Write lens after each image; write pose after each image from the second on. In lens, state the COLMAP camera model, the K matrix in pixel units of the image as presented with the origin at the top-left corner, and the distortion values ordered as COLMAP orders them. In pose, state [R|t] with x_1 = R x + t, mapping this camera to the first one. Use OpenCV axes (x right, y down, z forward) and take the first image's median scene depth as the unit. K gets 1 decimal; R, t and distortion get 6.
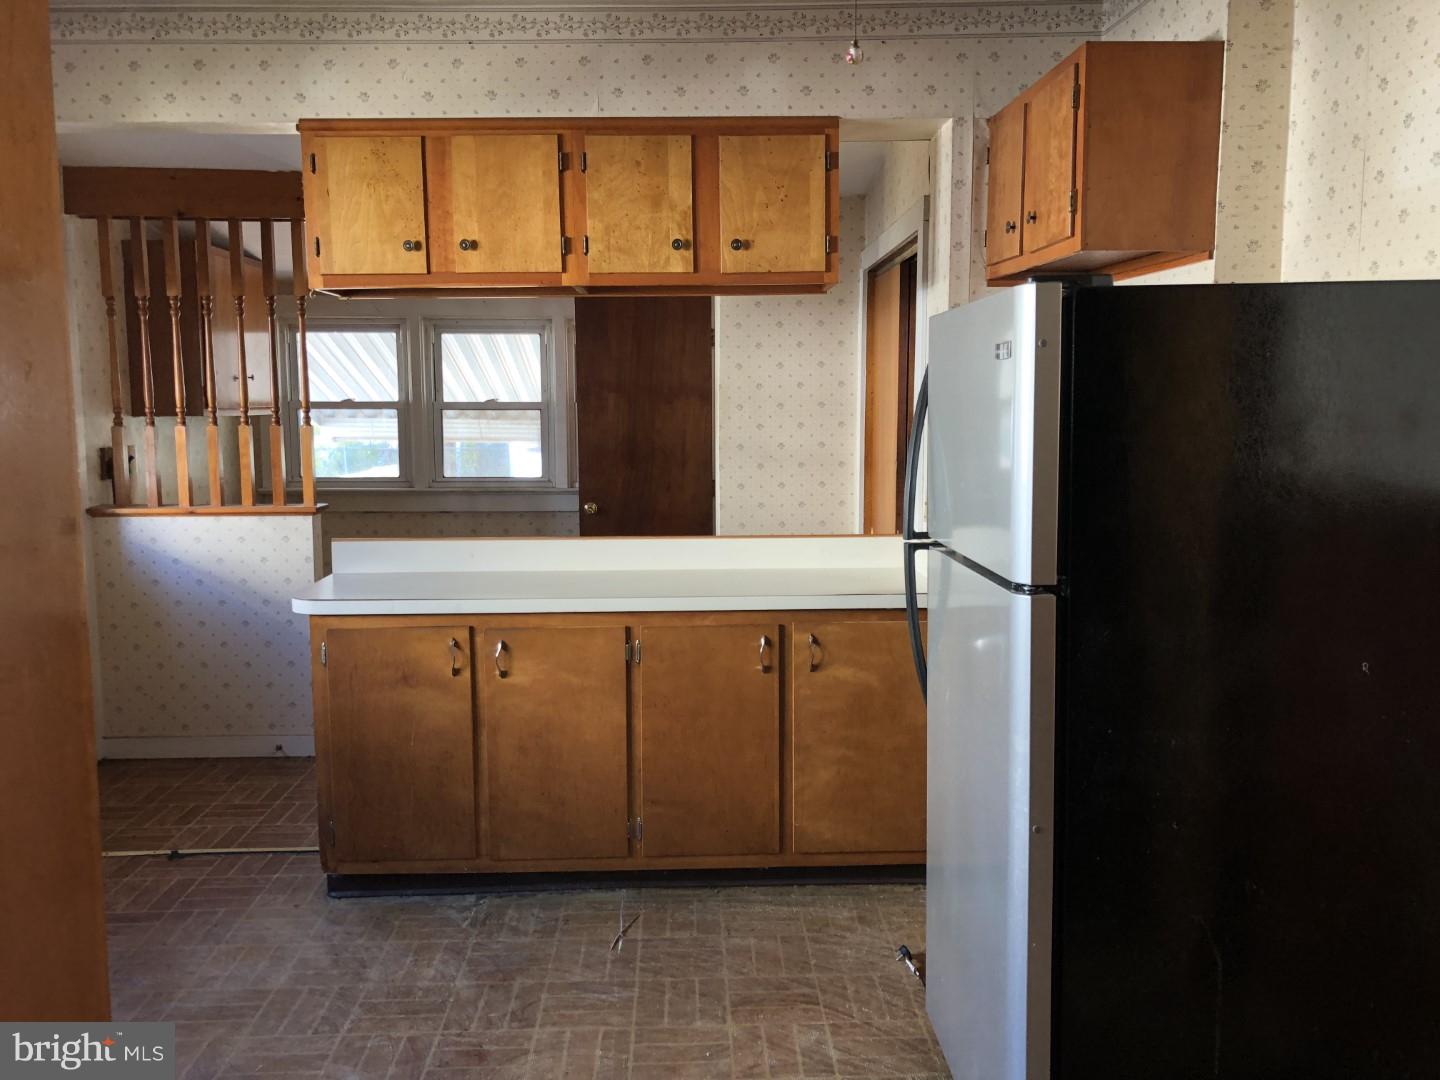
lens RADIAL K [[1175.6, 0, 725.1], [0, 1175.6, 533.5], [0, 0, 1]] dist [-0.003668, 0.008047]
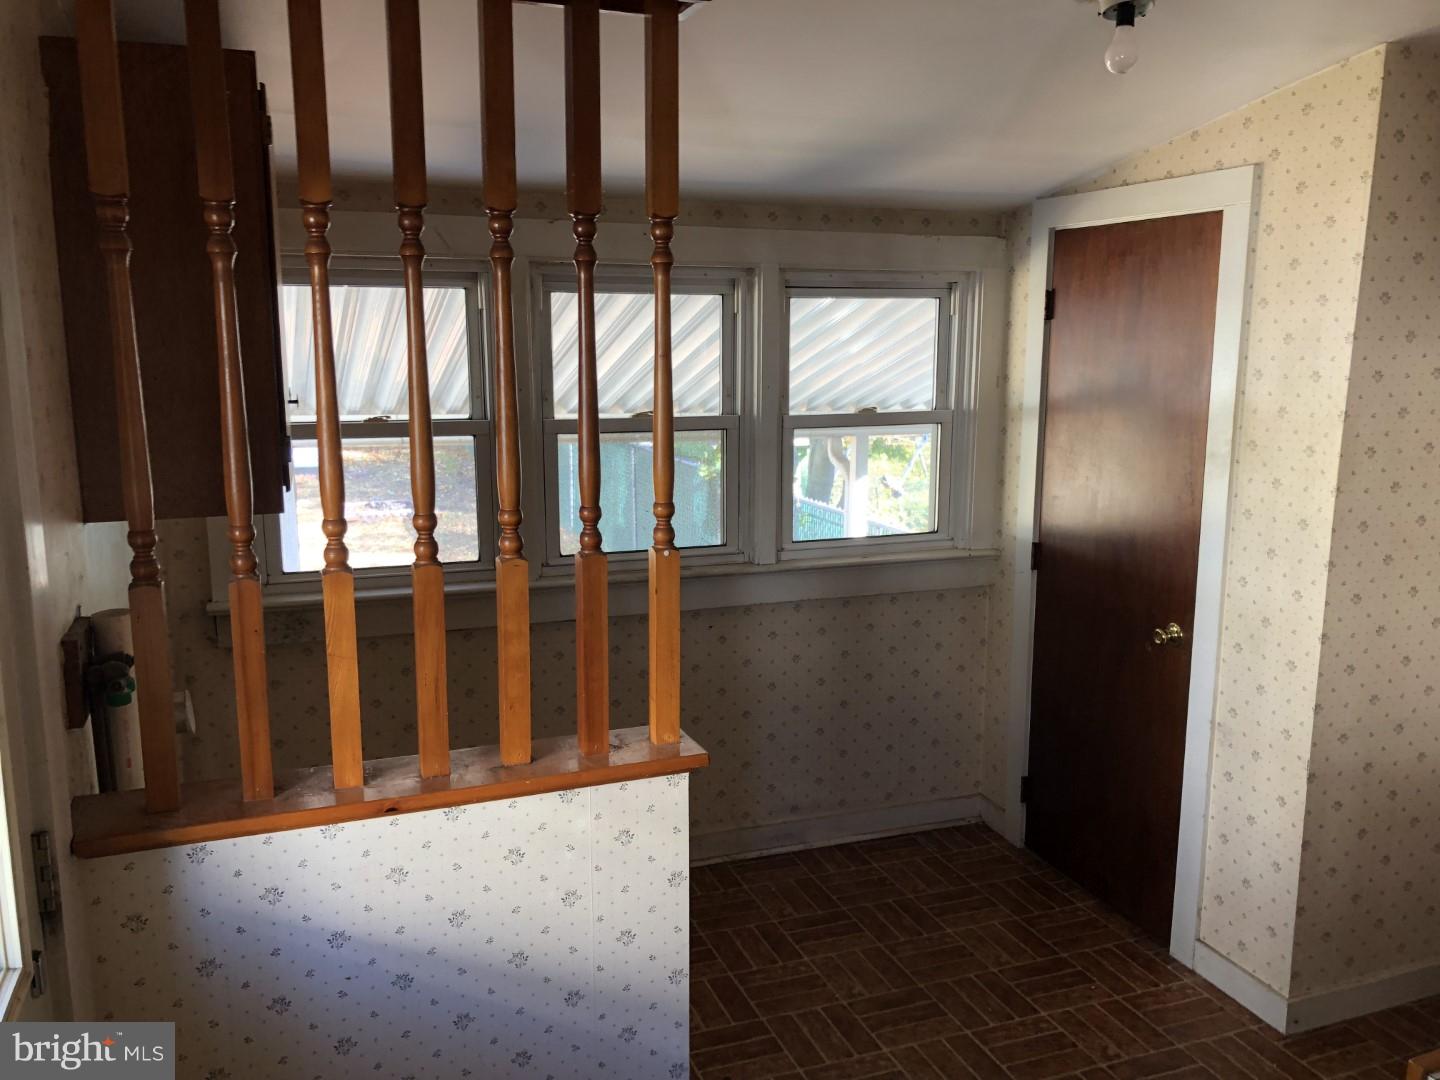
lens RADIAL K [[1175.6, 0, 713.9], [0, 1175.6, 546.0], [0, 0, 1]] dist [-0.003668, 0.008047]
pose [[0.947331, -0.055584, 0.315394, -0.462730], [0.036173, 0.997092, 0.067075, -0.117717], [-0.318205, -0.052134, 0.946587, 0.620629]]
